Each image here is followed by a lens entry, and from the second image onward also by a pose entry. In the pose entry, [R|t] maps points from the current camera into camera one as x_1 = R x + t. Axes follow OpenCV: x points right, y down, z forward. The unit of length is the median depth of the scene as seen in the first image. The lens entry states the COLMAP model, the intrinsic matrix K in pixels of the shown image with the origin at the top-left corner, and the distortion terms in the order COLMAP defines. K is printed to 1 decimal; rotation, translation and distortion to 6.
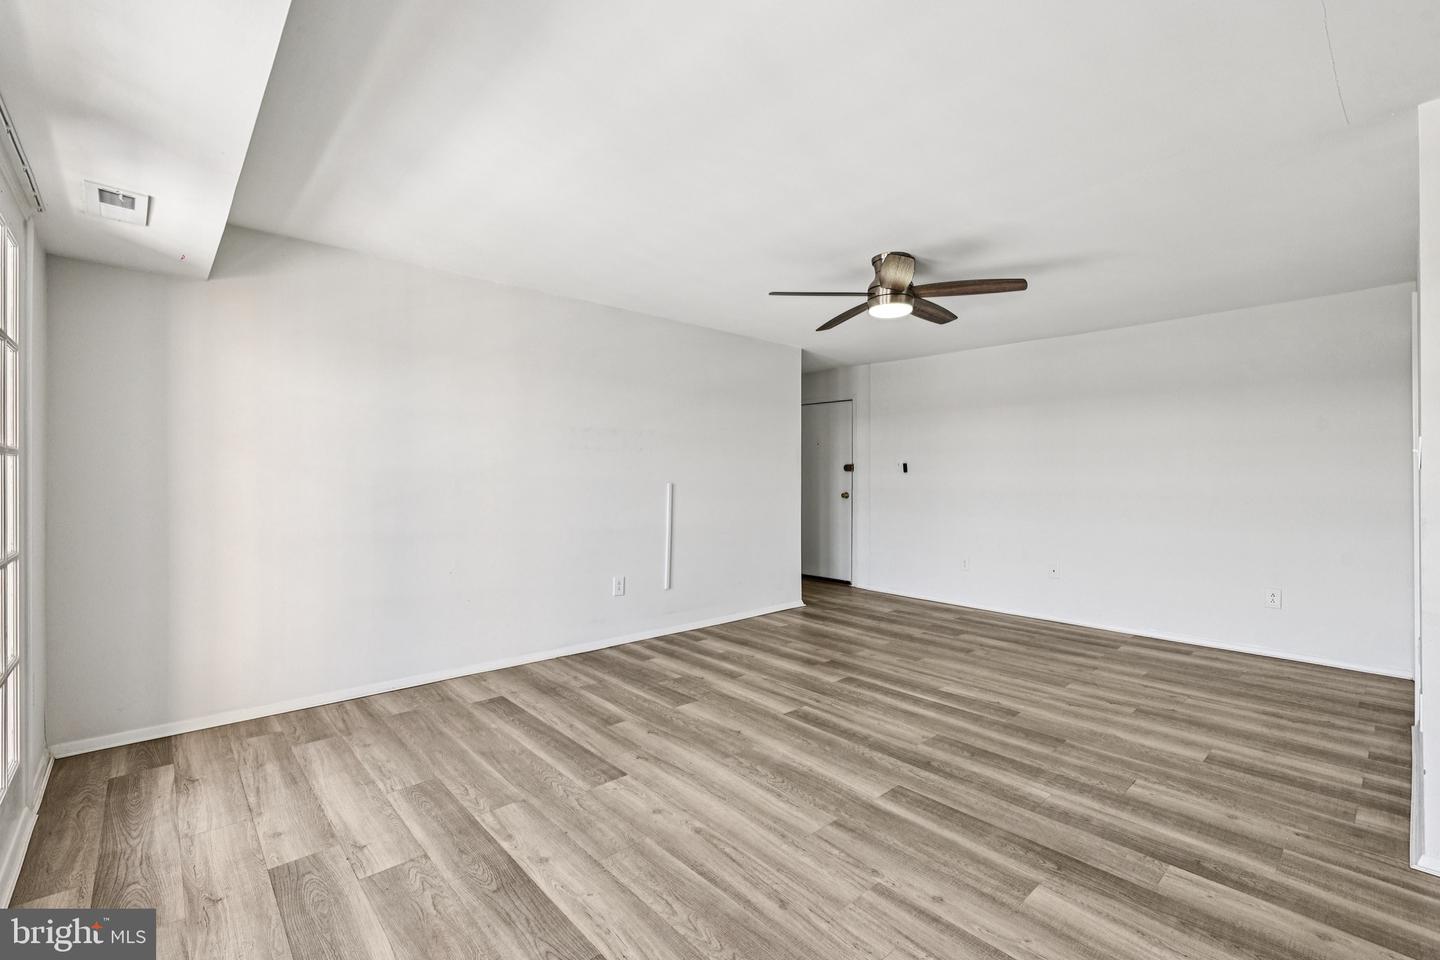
lens RADIAL K [[625.6, 0, 720.6], [0, 625.6, 478.5], [0, 0, 1]] dist [0.003600, -0.000284]
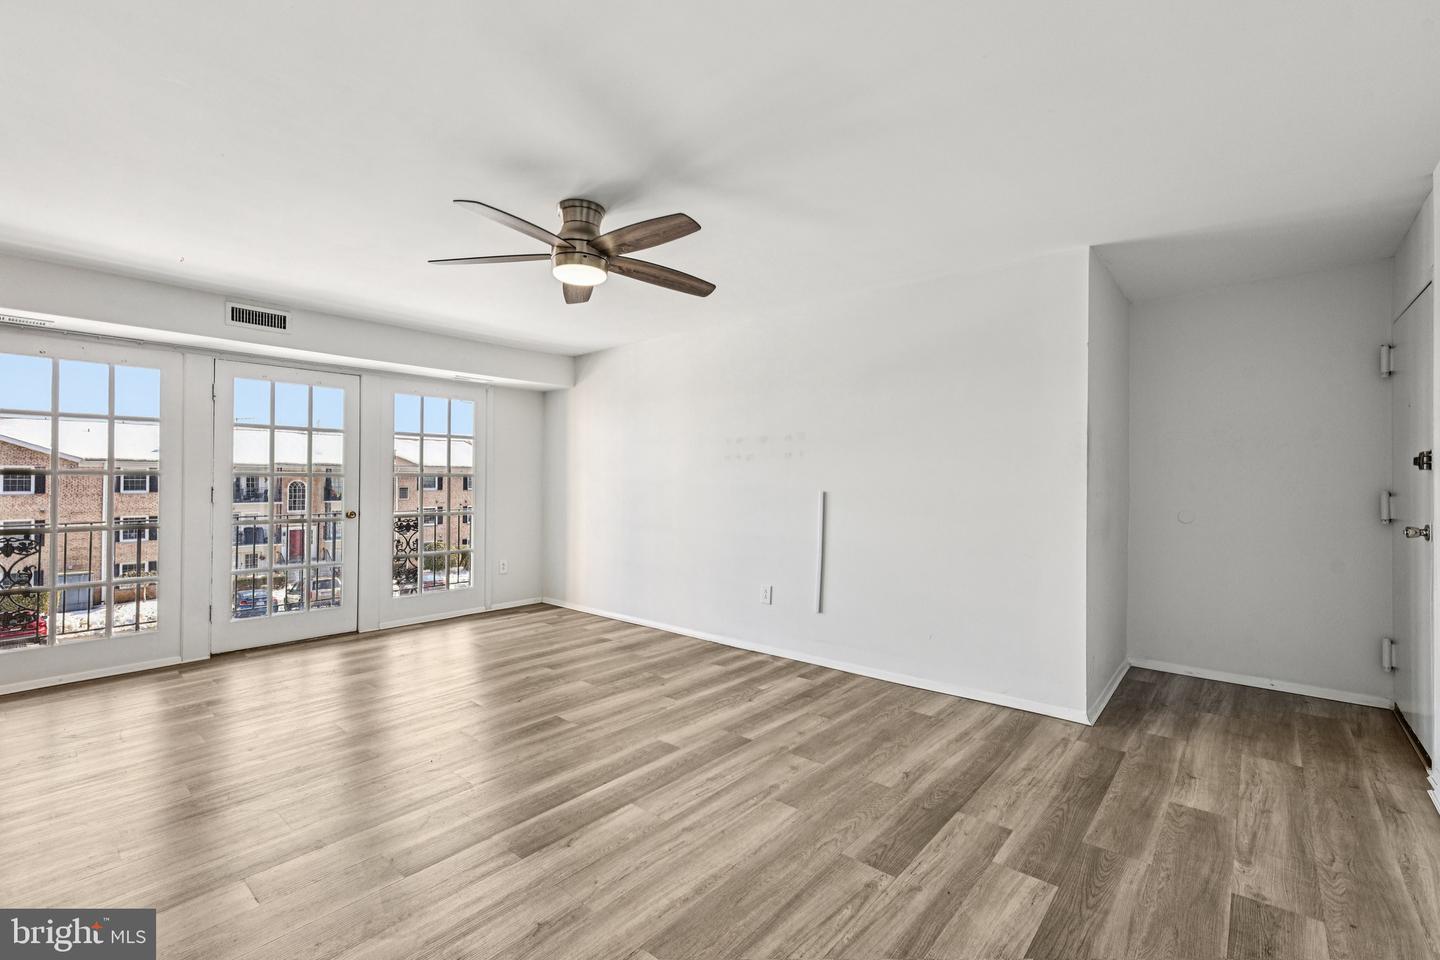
lens RADIAL K [[625.6, 0, 720.0], [0, 625.6, 486.8], [0, 0, 1]] dist [0.003600, -0.000284]
pose [[0.123264, 0.000793, -0.992374, 1.260901], [-0.001269, 0.999999, 0.000641, 0.003320], [0.992373, 0.001180, 0.123265, 1.257477]]
